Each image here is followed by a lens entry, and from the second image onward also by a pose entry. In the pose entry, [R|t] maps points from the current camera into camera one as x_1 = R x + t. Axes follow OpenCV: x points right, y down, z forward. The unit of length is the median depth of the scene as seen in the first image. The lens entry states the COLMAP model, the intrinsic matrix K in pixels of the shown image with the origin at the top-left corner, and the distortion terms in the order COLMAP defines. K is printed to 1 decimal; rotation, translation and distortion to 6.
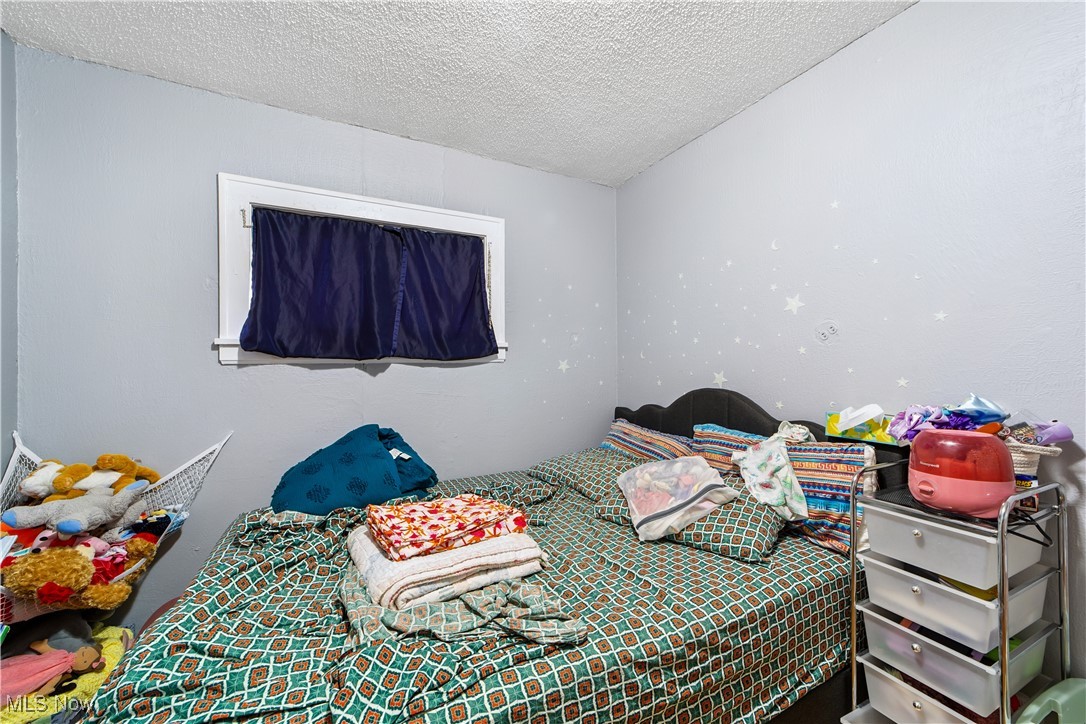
lens RADIAL K [[417.8, 0, 540.0], [0, 417.8, 367.4], [0, 0, 1]] dist [-0.018048, 0.008667]
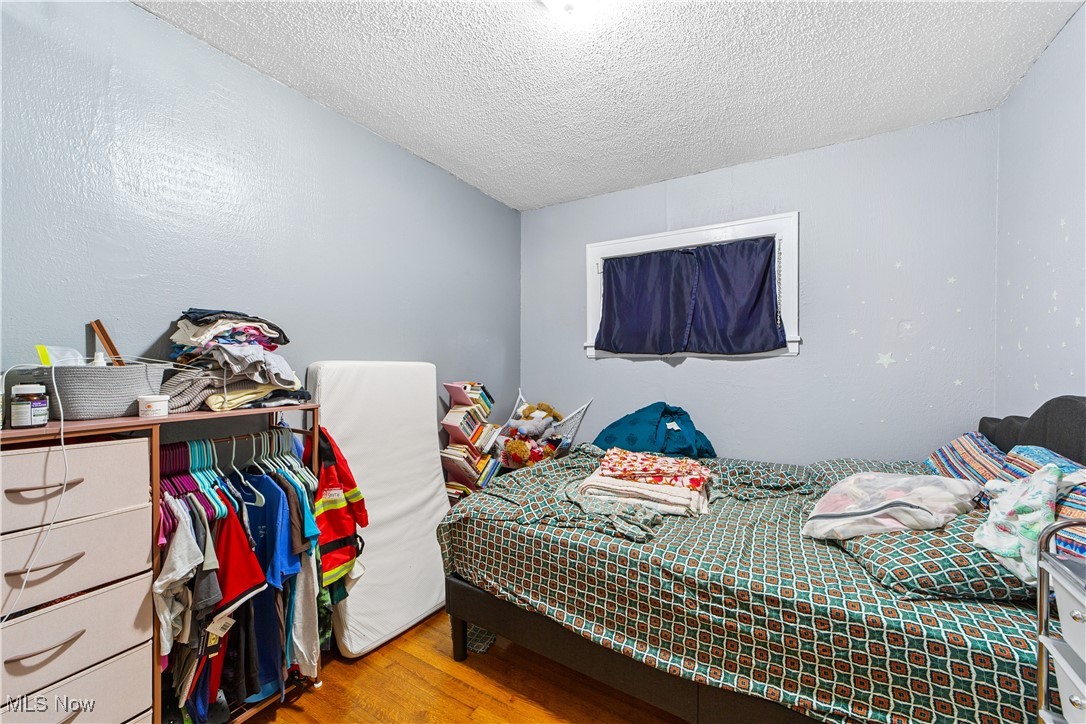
lens RADIAL K [[417.8, 0, 540.0], [0, 417.8, 367.4], [0, 0, 1]] dist [-0.018048, 0.008667]
pose [[0.513020, 0.021050, -0.858119, 0.687480], [-0.004569, 0.999752, 0.021793, -0.005164], [0.858364, -0.007259, 0.512989, -0.051303]]
